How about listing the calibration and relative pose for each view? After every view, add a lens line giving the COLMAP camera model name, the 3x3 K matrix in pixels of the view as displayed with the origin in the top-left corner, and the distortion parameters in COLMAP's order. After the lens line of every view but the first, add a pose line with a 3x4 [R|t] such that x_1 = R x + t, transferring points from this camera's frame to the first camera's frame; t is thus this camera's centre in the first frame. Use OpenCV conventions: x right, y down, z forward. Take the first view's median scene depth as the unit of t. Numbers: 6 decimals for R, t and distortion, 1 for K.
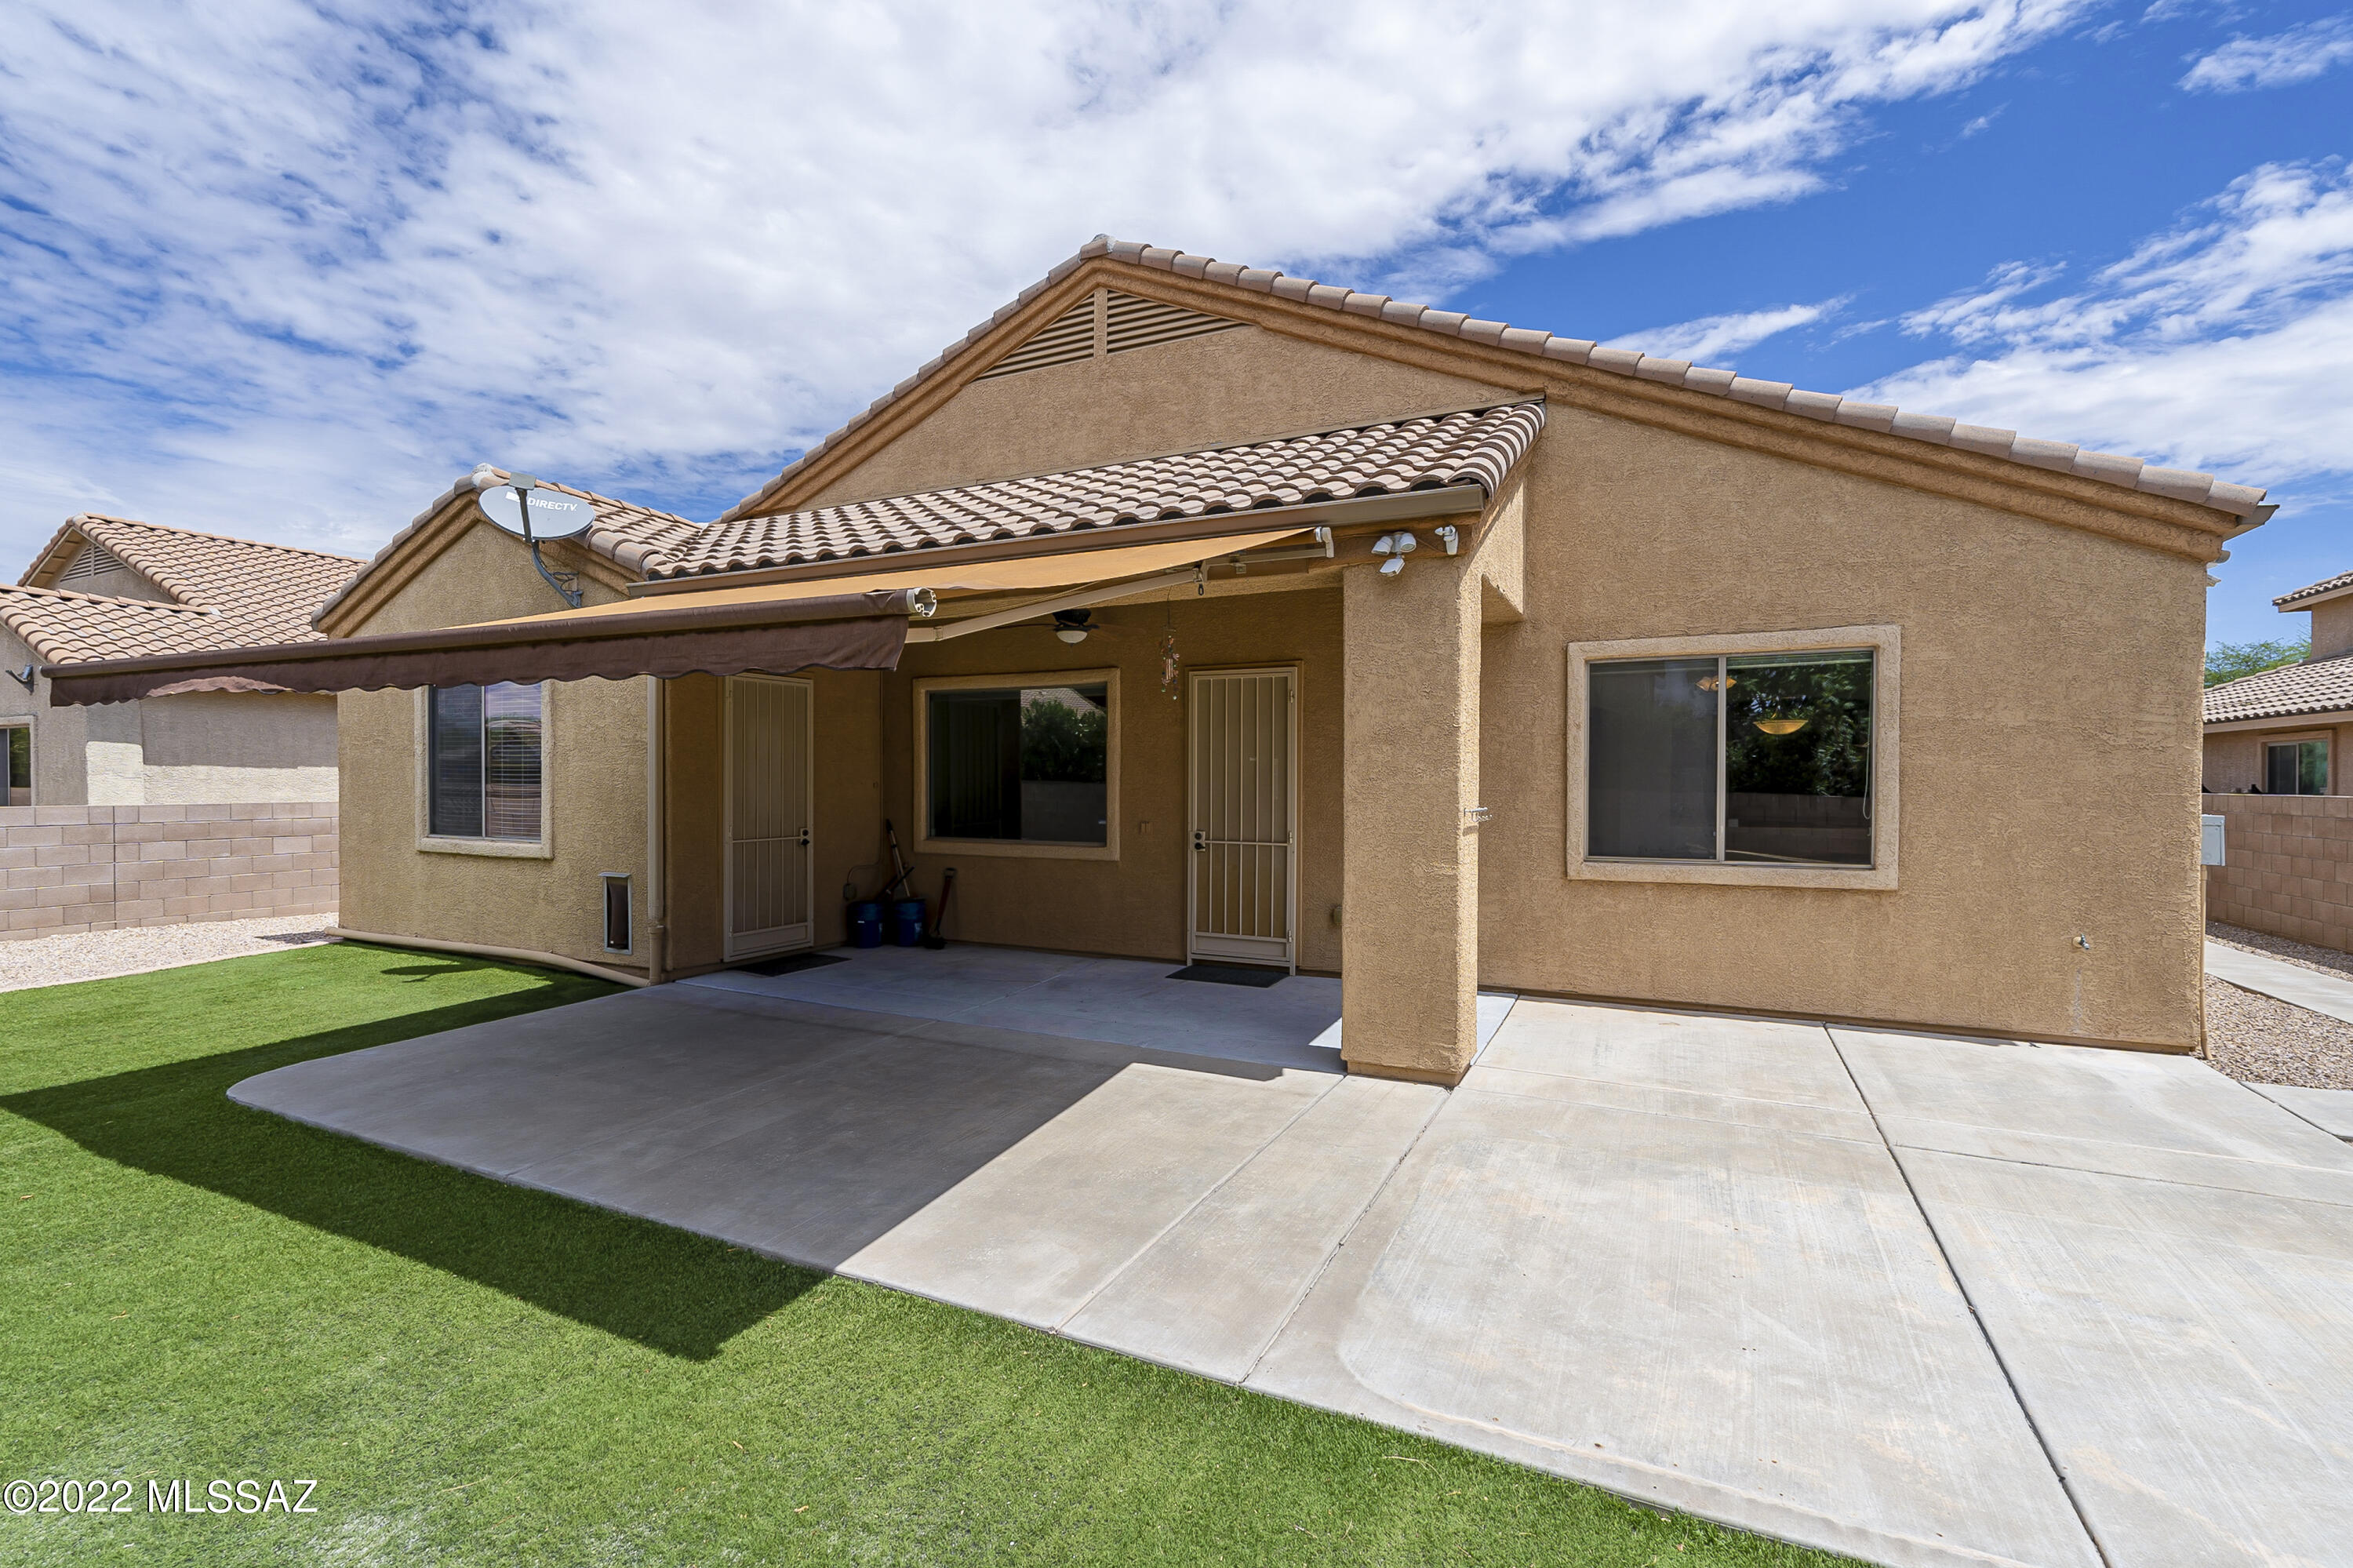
lens RADIAL K [[1026.2, 0, 1175.5], [0, 1026.2, 792.1], [0, 0, 1]] dist [-0.001631, -0.000018]
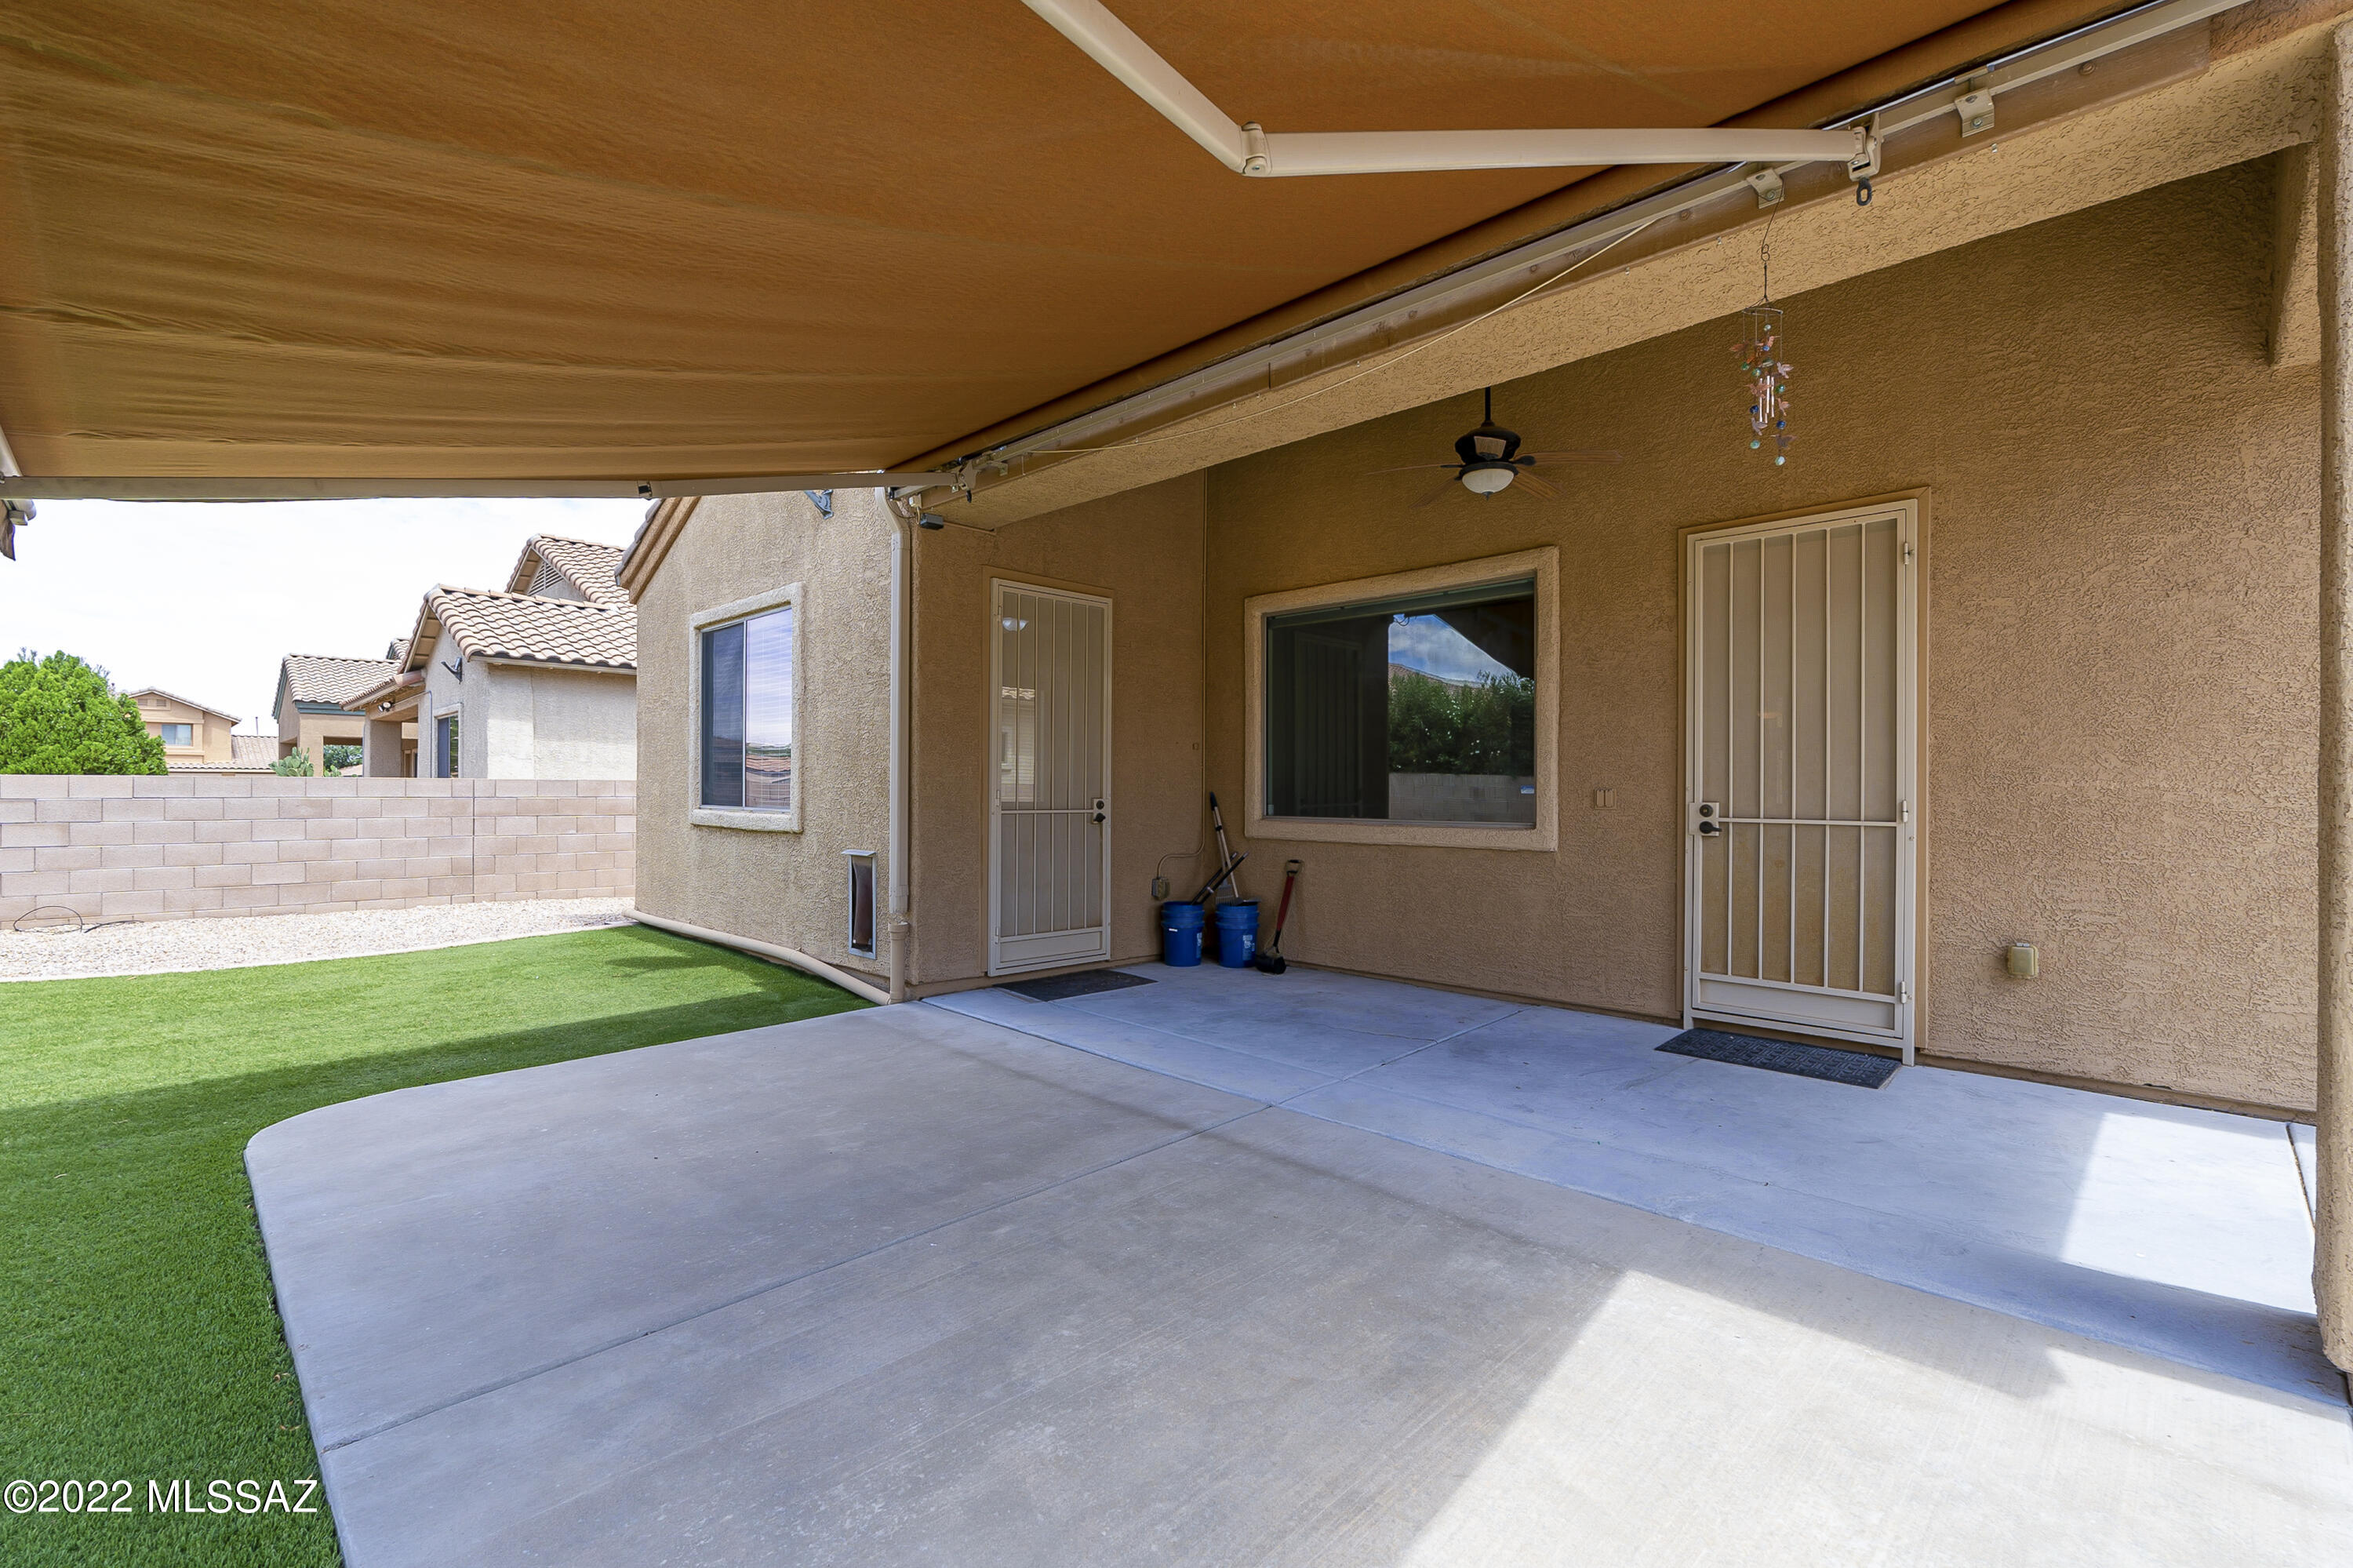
lens RADIAL K [[1026.2, 0, 1175.5], [0, 1026.2, 792.1], [0, 0, 1]] dist [-0.001631, -0.000018]
pose [[0.944506, 0.002087, -0.328488, -0.087077], [-0.006634, 0.999897, -0.012723, 0.050428], [0.328428, 0.014196, 0.944422, 0.411853]]
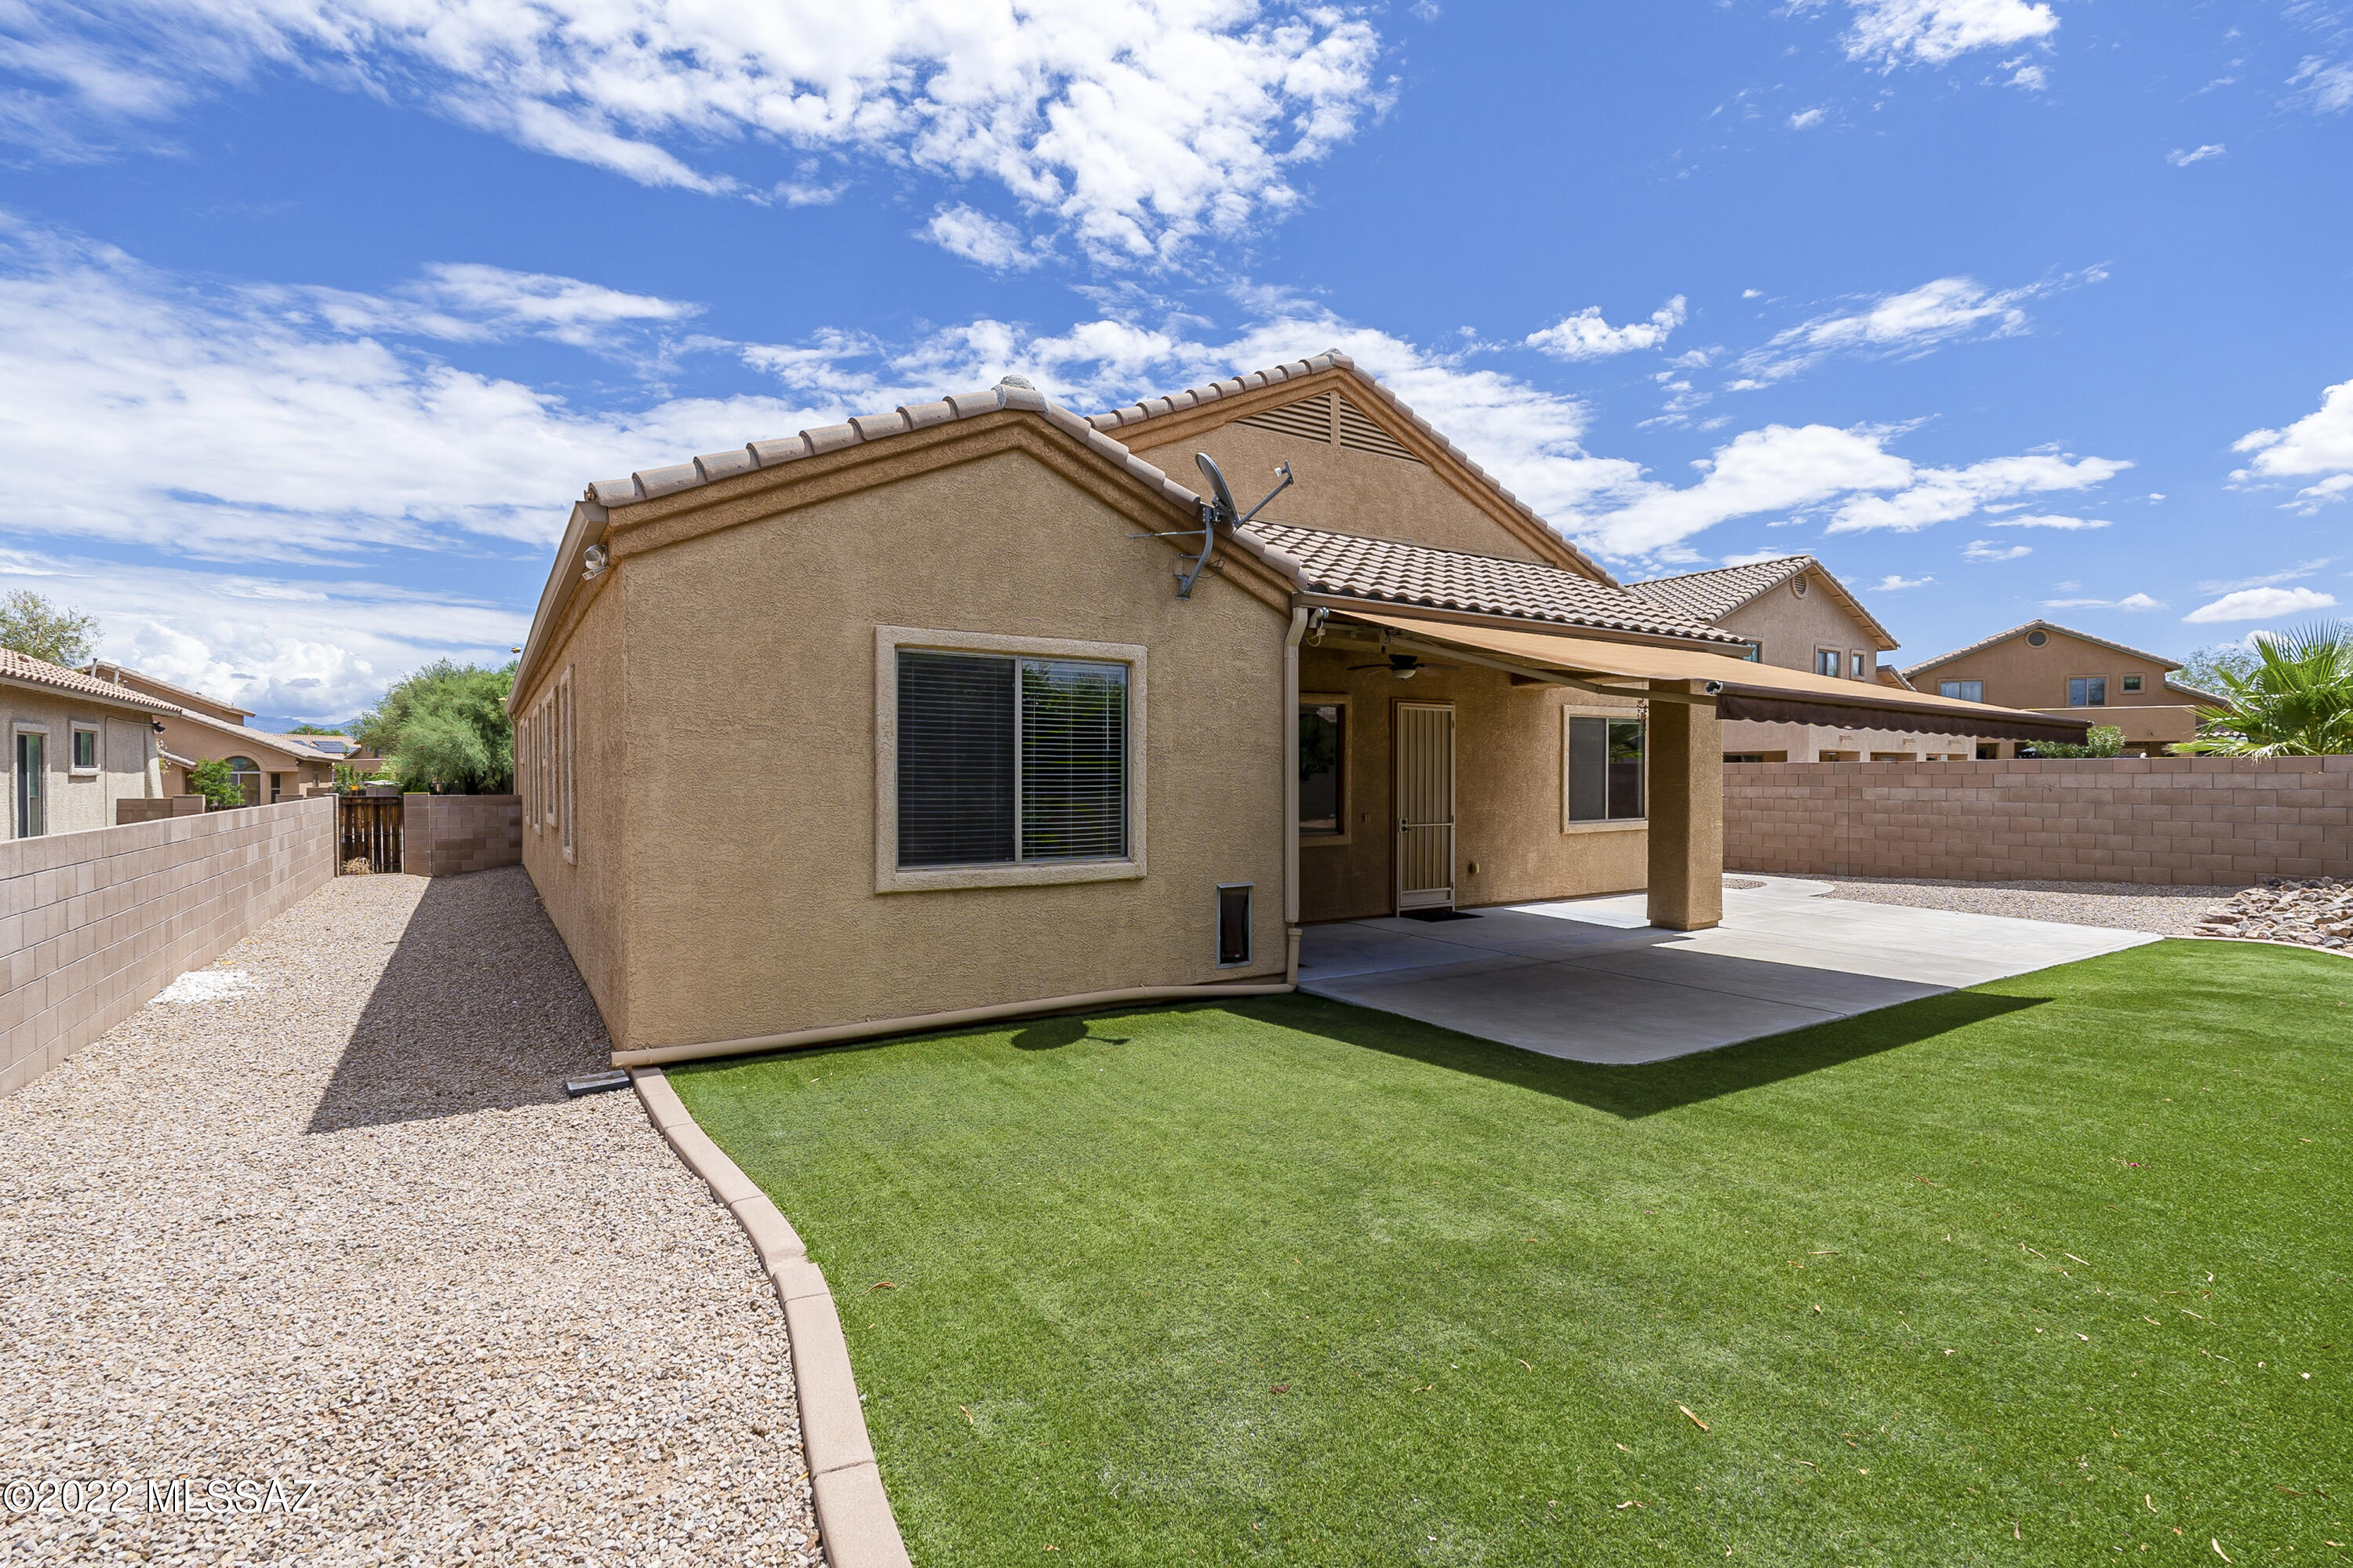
lens RADIAL K [[1101.1, 0, 1246.3], [0, 1101.1, 788.7], [0, 0, 1]] dist [0.000061, -0.000241]
pose [[0.479054, -0.011620, 0.877709, -1.658375], [0.018431, 0.999825, 0.003177, -0.013187], [-0.877592, 0.014655, 0.479184, 0.575077]]
